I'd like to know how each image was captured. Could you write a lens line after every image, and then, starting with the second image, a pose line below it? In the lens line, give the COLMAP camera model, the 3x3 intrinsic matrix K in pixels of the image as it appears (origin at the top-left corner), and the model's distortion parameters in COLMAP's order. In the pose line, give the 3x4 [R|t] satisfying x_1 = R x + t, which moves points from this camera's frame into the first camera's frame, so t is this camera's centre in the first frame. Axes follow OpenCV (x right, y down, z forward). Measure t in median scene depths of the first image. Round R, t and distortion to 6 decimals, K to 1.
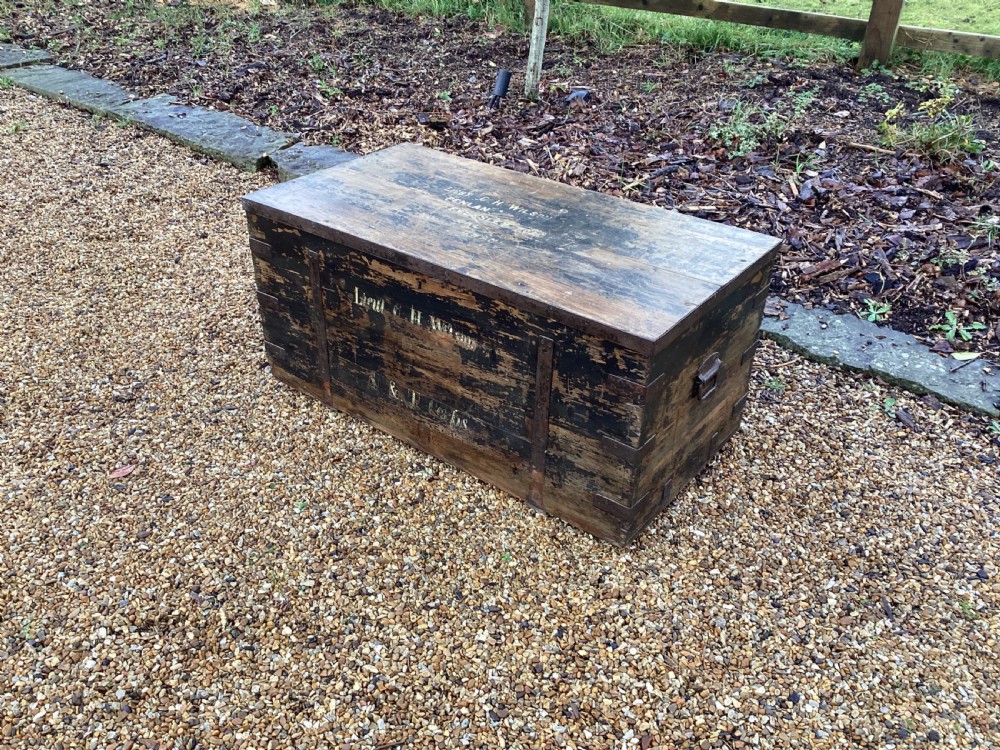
lens RADIAL K [[896.9, 0, 496.0], [0, 896.9, 373.0], [0, 0, 1]] dist [0.126575, -0.260213]
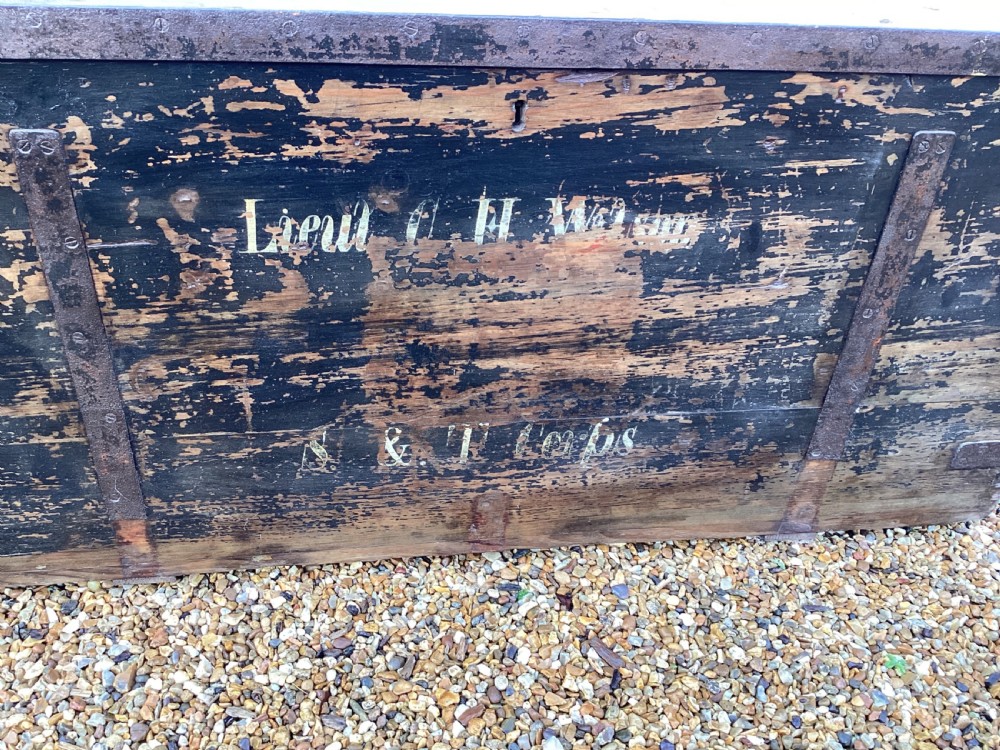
lens RADIAL K [[896.9, 0, 496.0], [0, 896.9, 373.0], [0, 0, 1]] dist [0.126575, -0.260213]
pose [[0.700914, -0.384609, 0.600662, -0.303625], [0.333902, 0.921110, 0.200163, -0.072657], [-0.630261, 0.060266, 0.774041, 0.690329]]
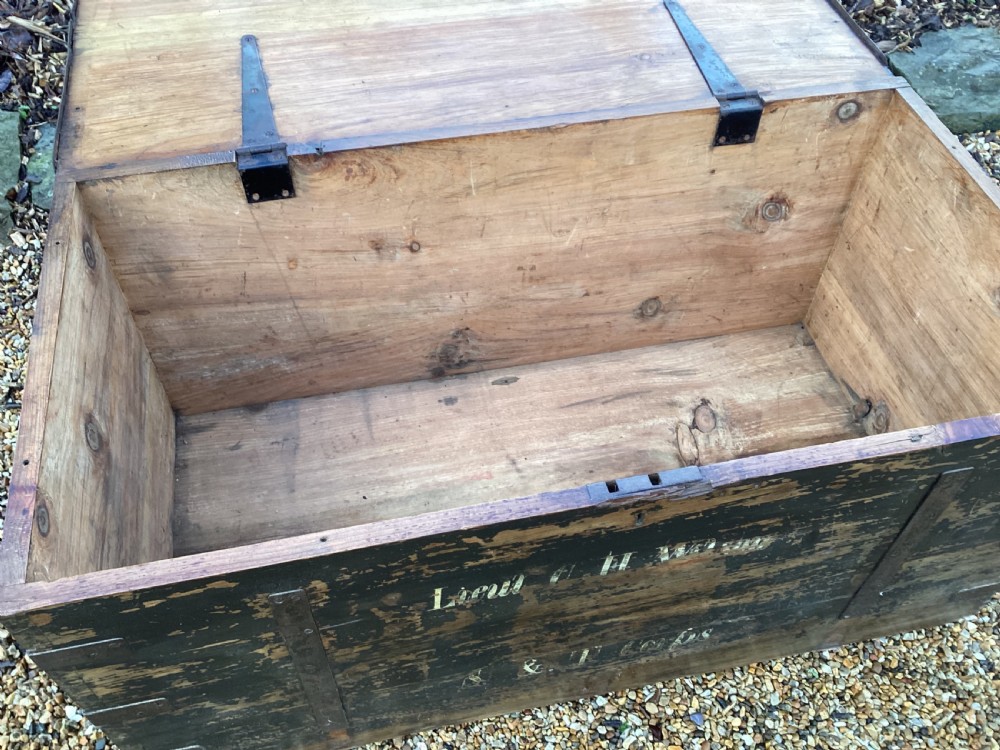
lens RADIAL K [[910.8, 0, 497.4], [0, 910.8, 373.5], [0, 0, 1]] dist [0.104021, -0.203550]
pose [[0.655482, -0.584377, 0.478379, -0.276685], [0.387860, 0.804008, 0.450707, -0.349732], [-0.648003, -0.109886, 0.753669, 0.661404]]
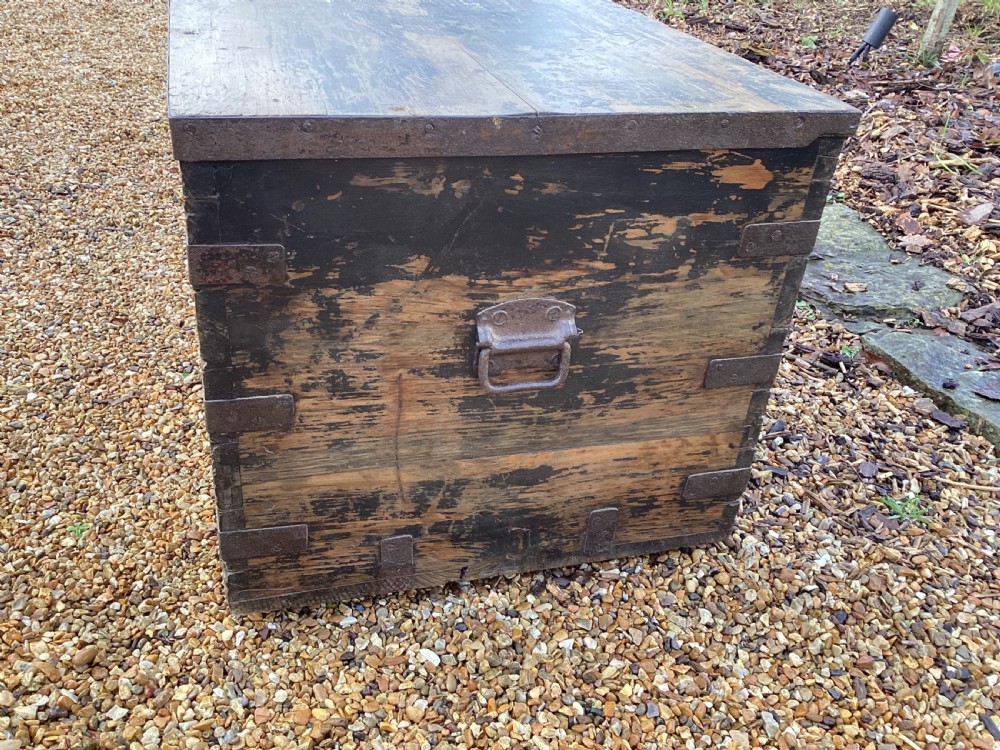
lens RADIAL K [[896.9, 0, 496.0], [0, 896.9, 373.0], [0, 0, 1]] dist [0.126575, -0.260213]
pose [[0.804157, 0.335626, -0.490598, 0.406484], [-0.354403, 0.933318, 0.057583, -0.004399], [0.477211, 0.127564, 0.869481, 0.564184]]
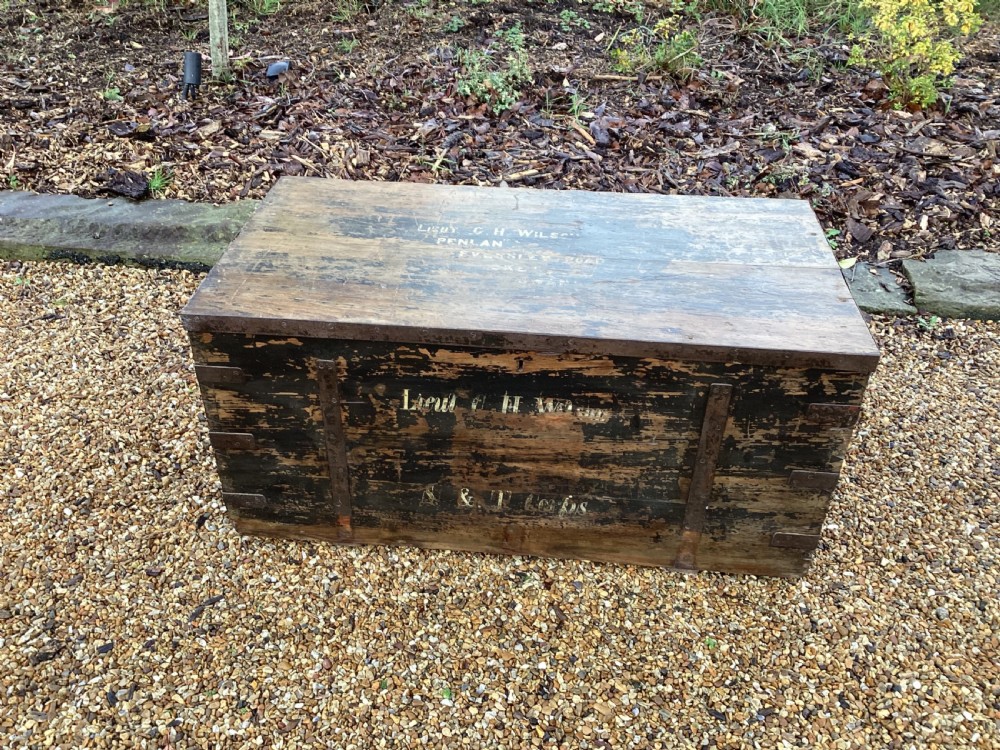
lens RADIAL K [[896.9, 0, 496.0], [0, 896.9, 373.0], [0, 0, 1]] dist [0.126575, -0.260213]
pose [[0.846429, -0.305983, 0.435813, -0.405161], [0.276120, 0.951999, 0.132120, -0.182836], [-0.455320, 0.008506, 0.890287, 0.297524]]
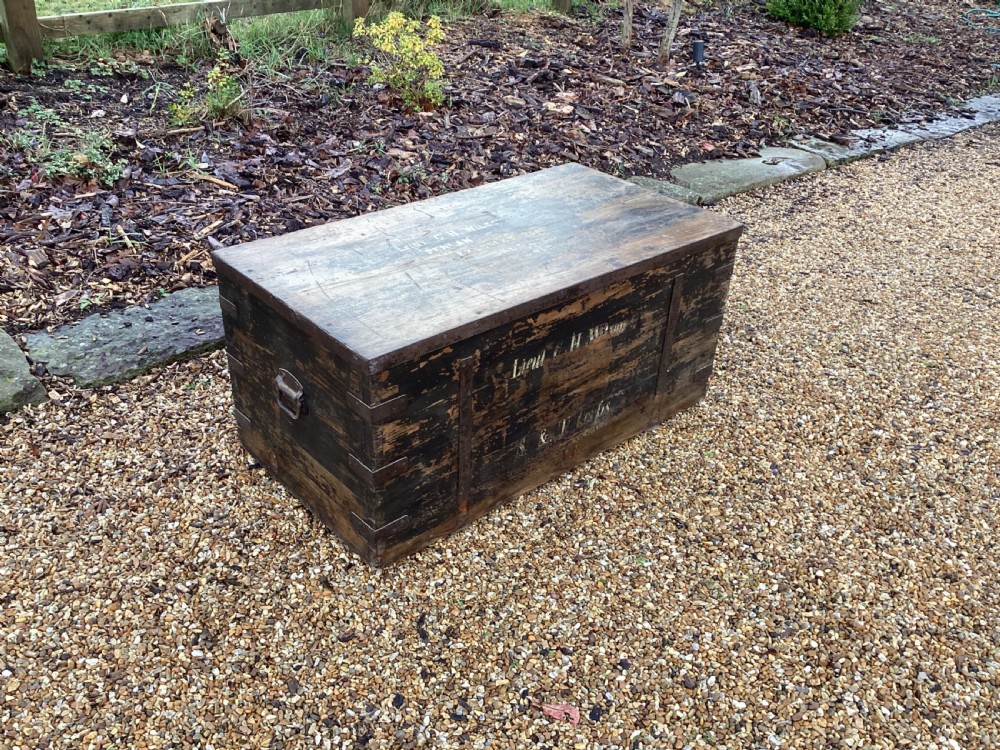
lens RADIAL K [[896.9, 0, 496.0], [0, 896.9, 373.0], [0, 0, 1]] dist [0.126575, -0.260213]
pose [[0.198163, -0.506710, 0.839033, -0.905123], [0.473665, 0.798927, 0.370618, -0.420327], [-0.858122, 0.323978, 0.398328, 0.651135]]
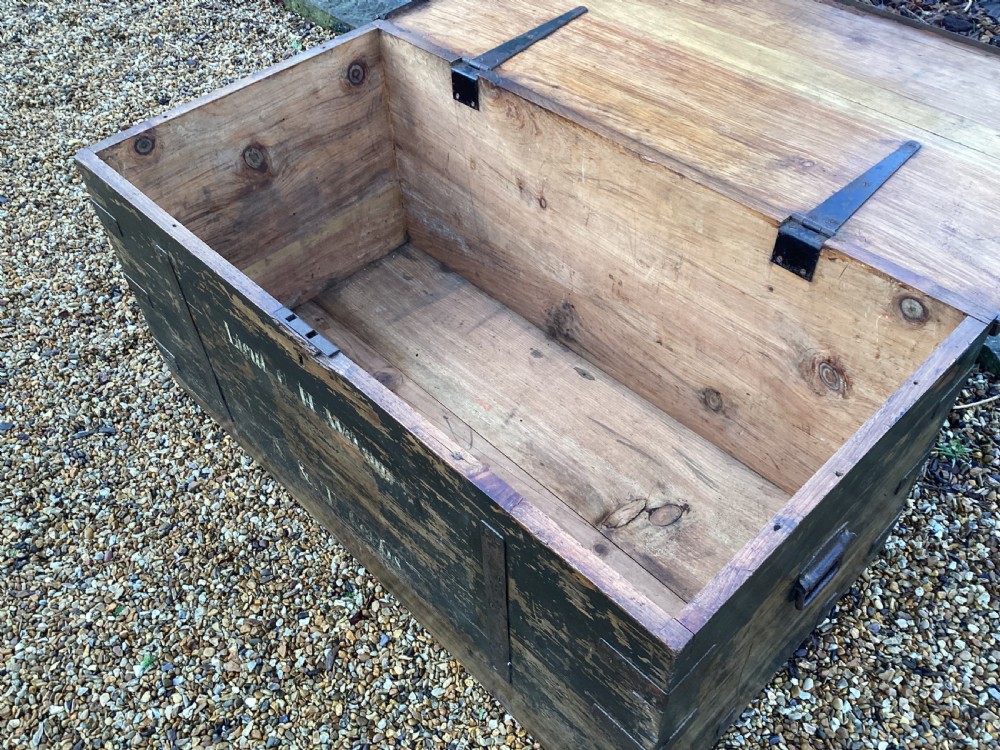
lens RADIAL K [[898.0, 0, 500.0], [0, 898.0, 375.0], [0, 0, 1]] dist [0.109619, -0.197319]
pose [[0.986262, 0.074076, -0.147651, 0.109912], [-0.032957, 0.964085, 0.263542, -0.219644], [0.161870, -0.255055, 0.953281, 0.448159]]
